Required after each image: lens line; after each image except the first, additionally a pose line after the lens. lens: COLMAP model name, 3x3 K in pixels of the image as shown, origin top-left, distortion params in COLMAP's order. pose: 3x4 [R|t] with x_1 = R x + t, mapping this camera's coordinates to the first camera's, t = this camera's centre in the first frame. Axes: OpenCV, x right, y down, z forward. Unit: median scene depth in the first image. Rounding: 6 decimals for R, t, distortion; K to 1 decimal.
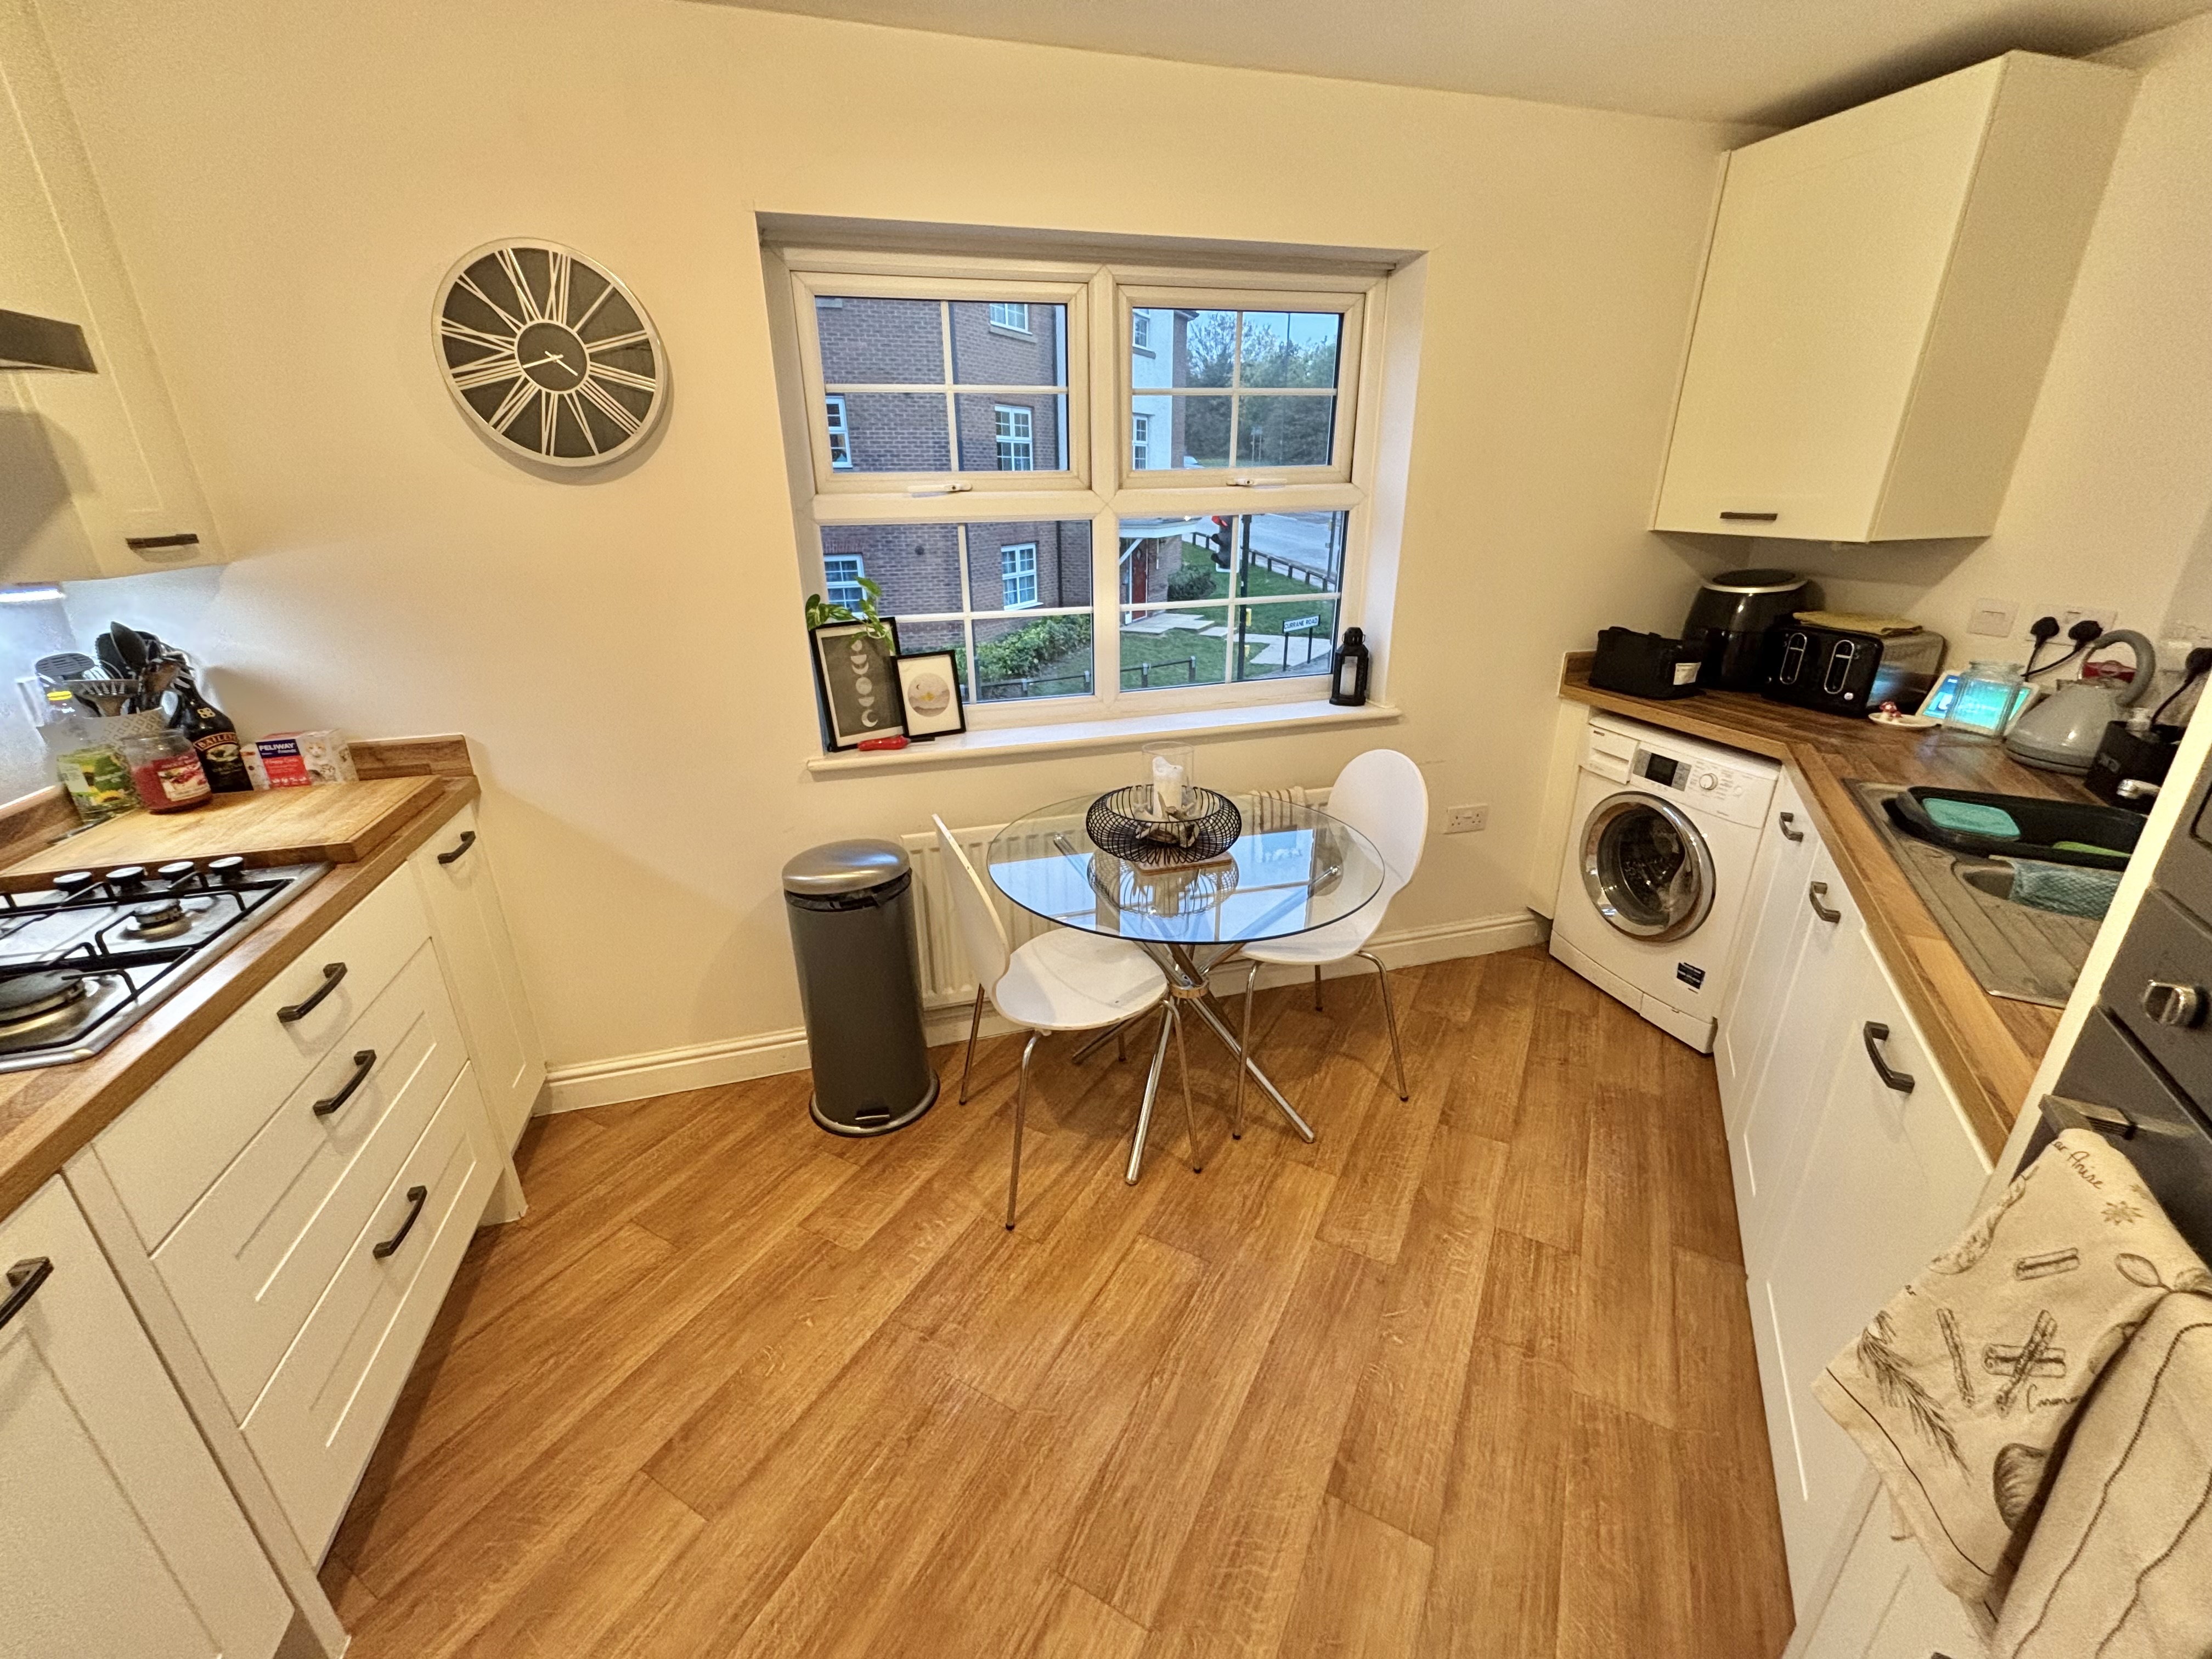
lens RADIAL K [[906.1, 0, 1106.0], [0, 906.1, 829.5], [0, 0, 1]] dist [-0.001910, 0.000211]
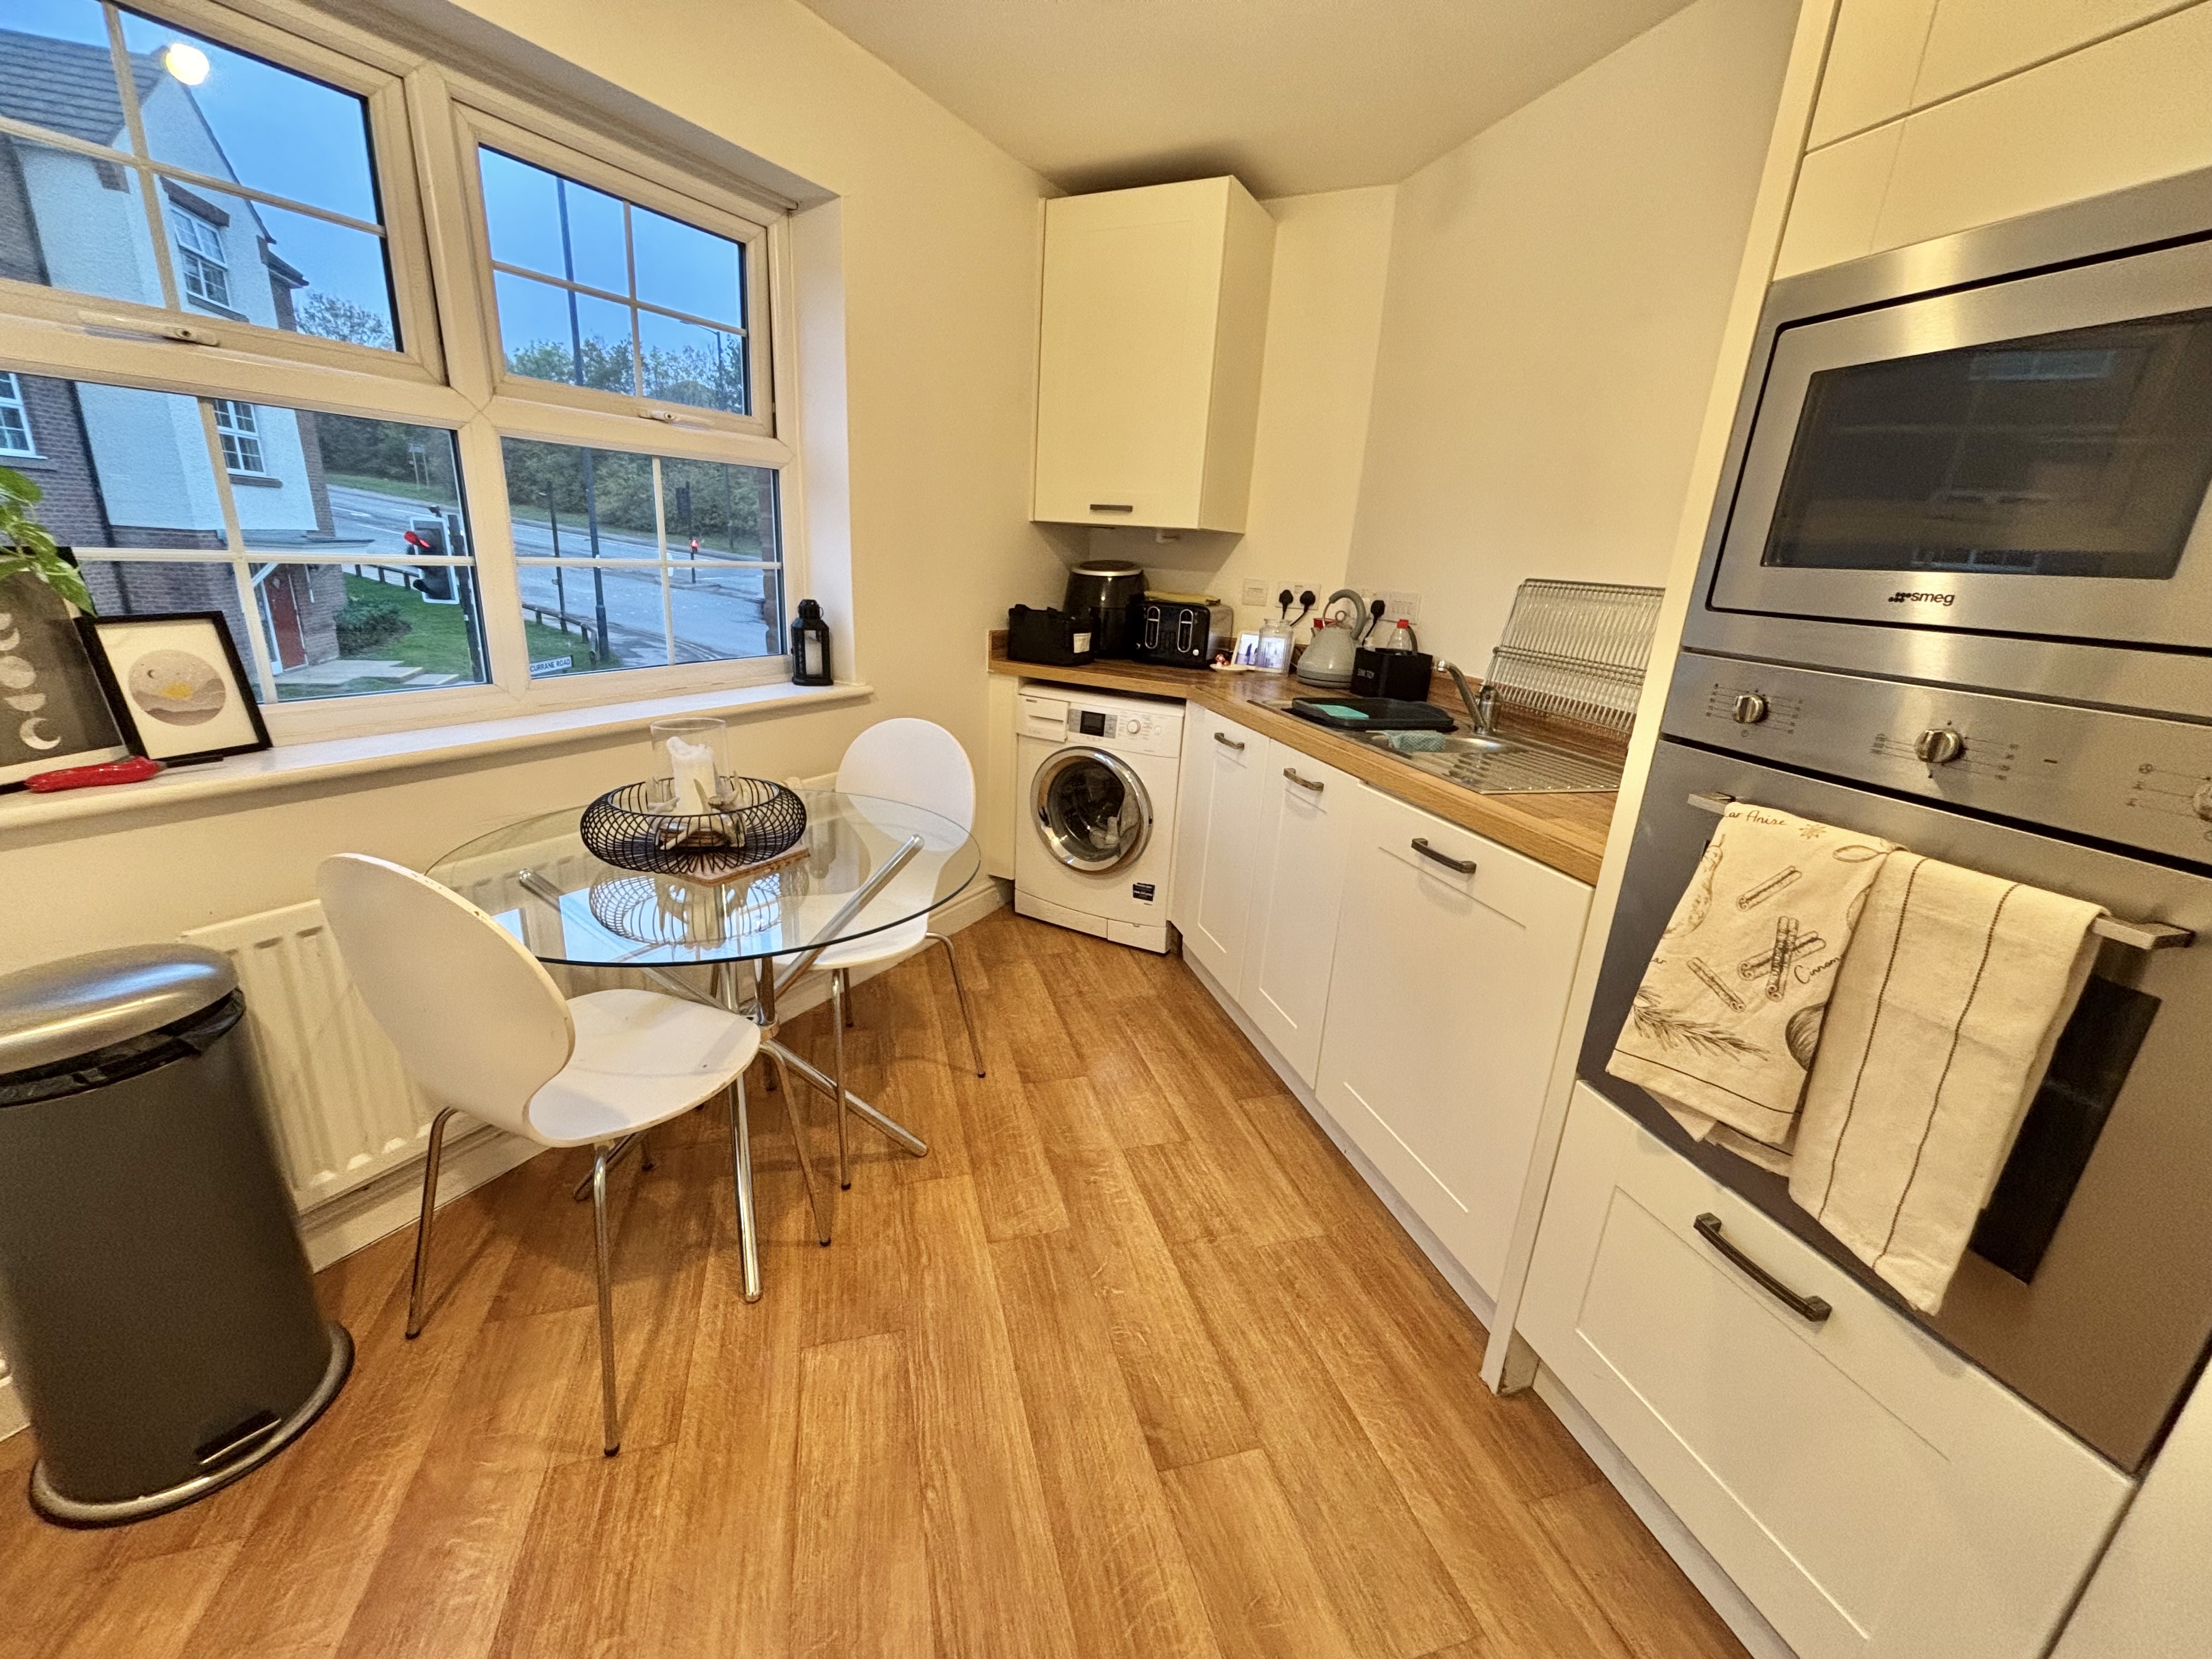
lens RADIAL K [[894.5, 0, 1106.0], [0, 894.5, 829.5], [0, 0, 1]] dist [0.000519, 0.000034]
pose [[0.699359, -0.159709, 0.696699, -0.201773], [0.195892, 0.980224, 0.028063, 0.040896], [-0.687403, 0.116851, 0.716814, 0.202090]]
